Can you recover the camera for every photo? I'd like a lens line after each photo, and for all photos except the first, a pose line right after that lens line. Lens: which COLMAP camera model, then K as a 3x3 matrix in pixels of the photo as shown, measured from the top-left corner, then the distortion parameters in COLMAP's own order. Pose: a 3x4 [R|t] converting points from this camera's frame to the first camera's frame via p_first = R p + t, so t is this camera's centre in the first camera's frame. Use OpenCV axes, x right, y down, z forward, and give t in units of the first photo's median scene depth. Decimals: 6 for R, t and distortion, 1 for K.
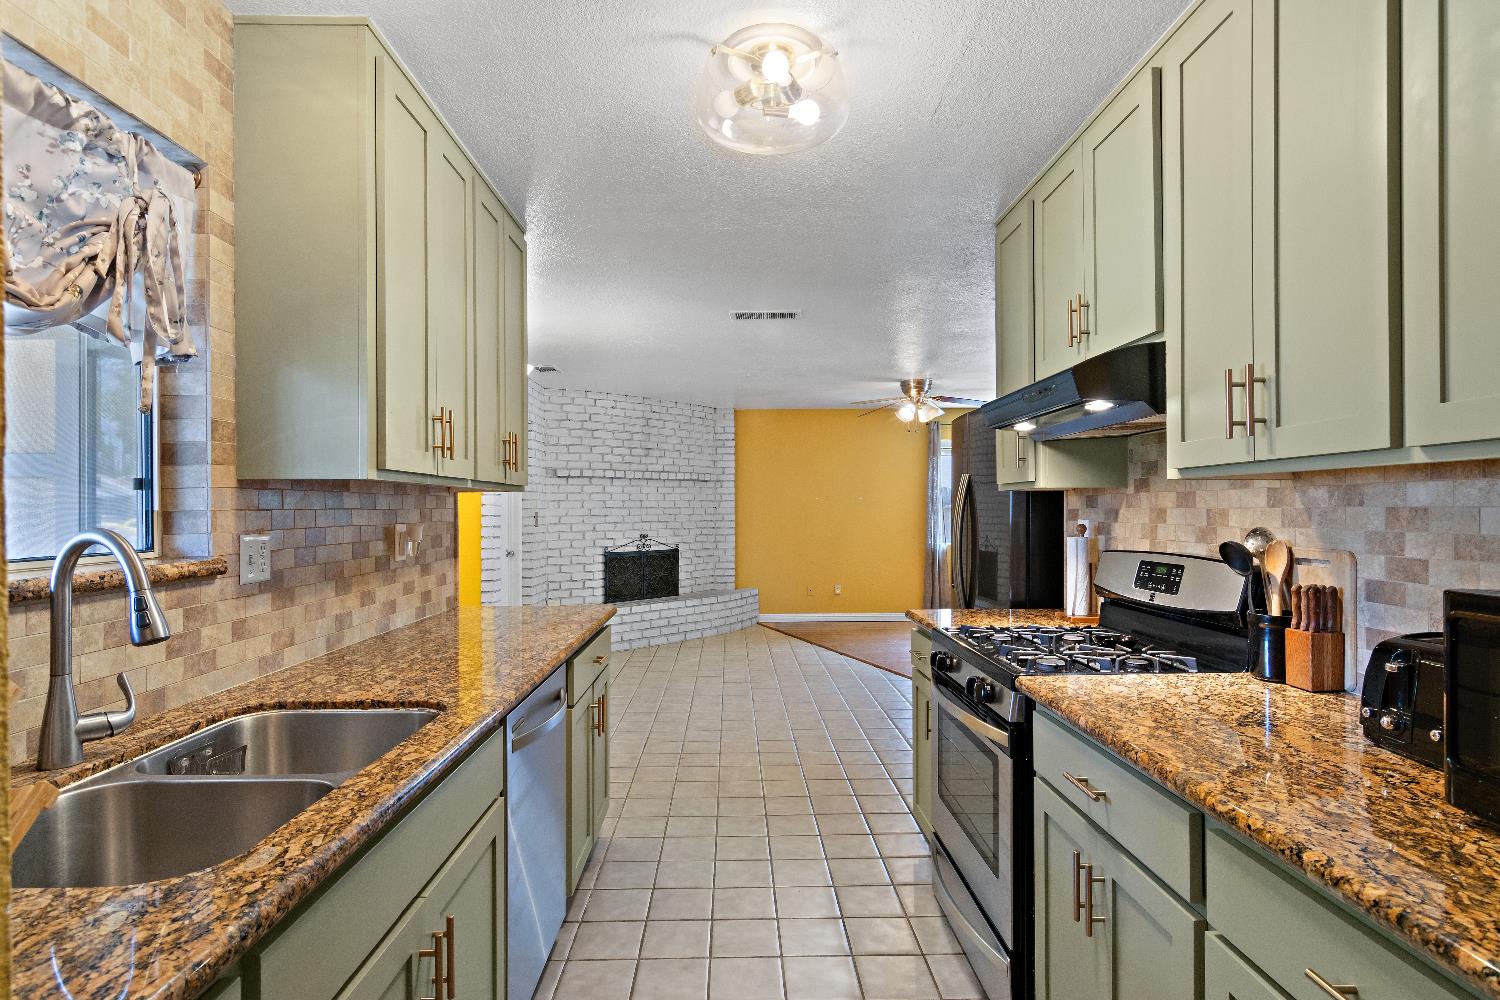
lens RADIAL K [[777.1, 0, 757.4], [0, 777.1, 504.4], [0, 0, 1]] dist [-0.001530, -0.000368]
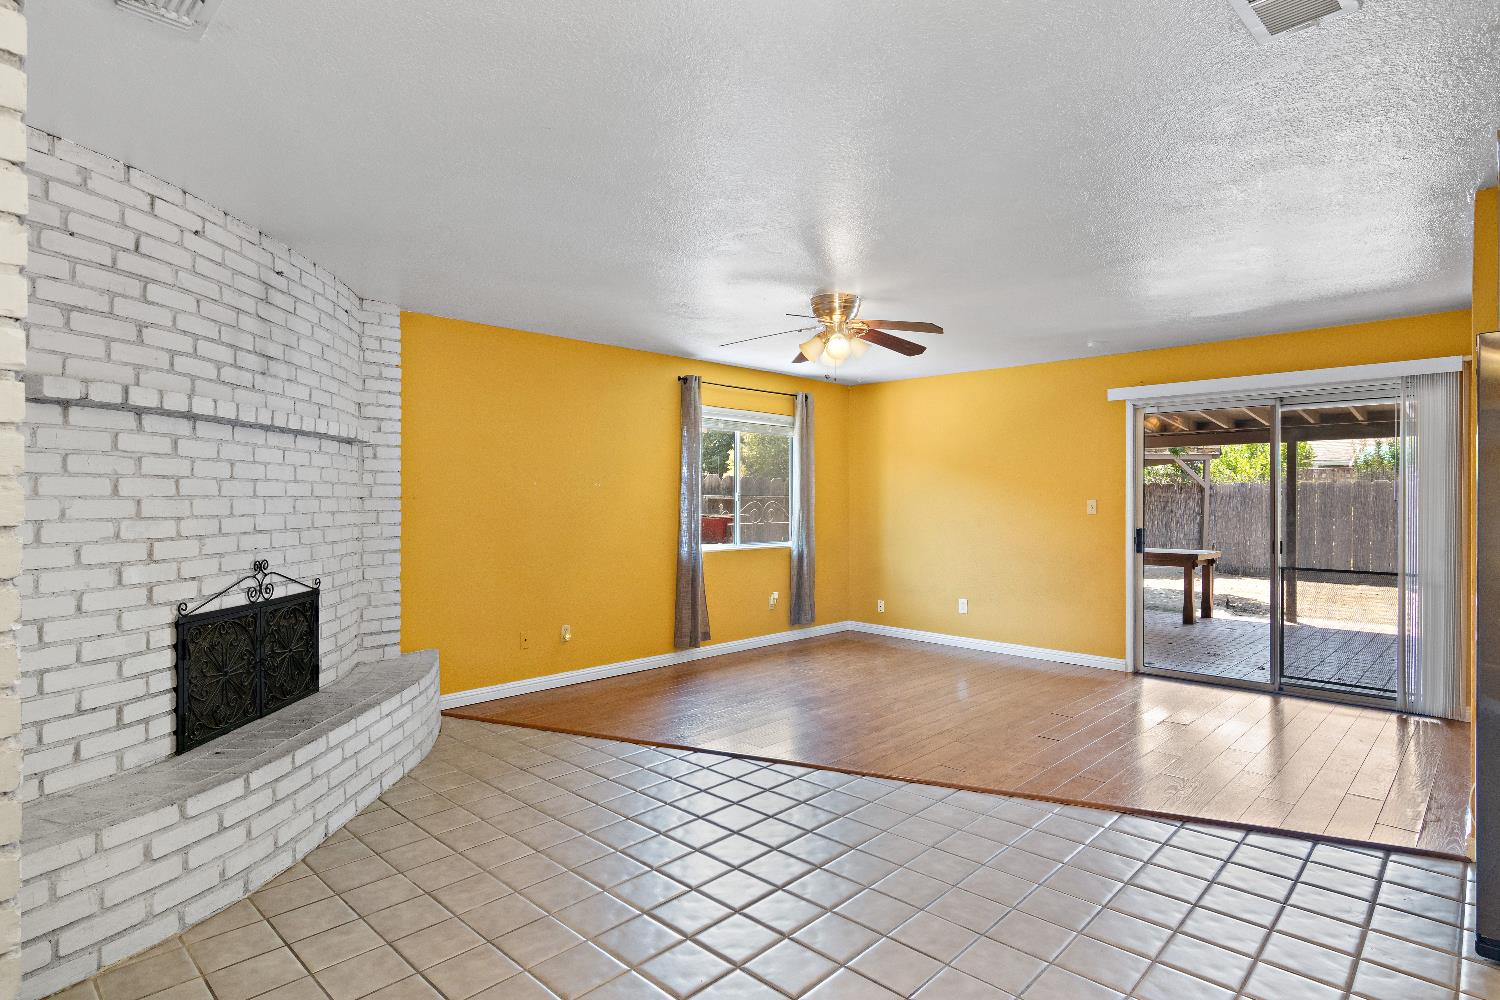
lens RADIAL K [[777.1, 0, 751.2], [0, 777.1, 500.3], [0, 0, 1]] dist [-0.001530, -0.000368]
pose [[0.714624, 0.002851, 0.699503, -0.252426], [-0.005299, 0.999985, 0.001338, 0.004092], [-0.699489, -0.004662, 0.714629, 0.528424]]
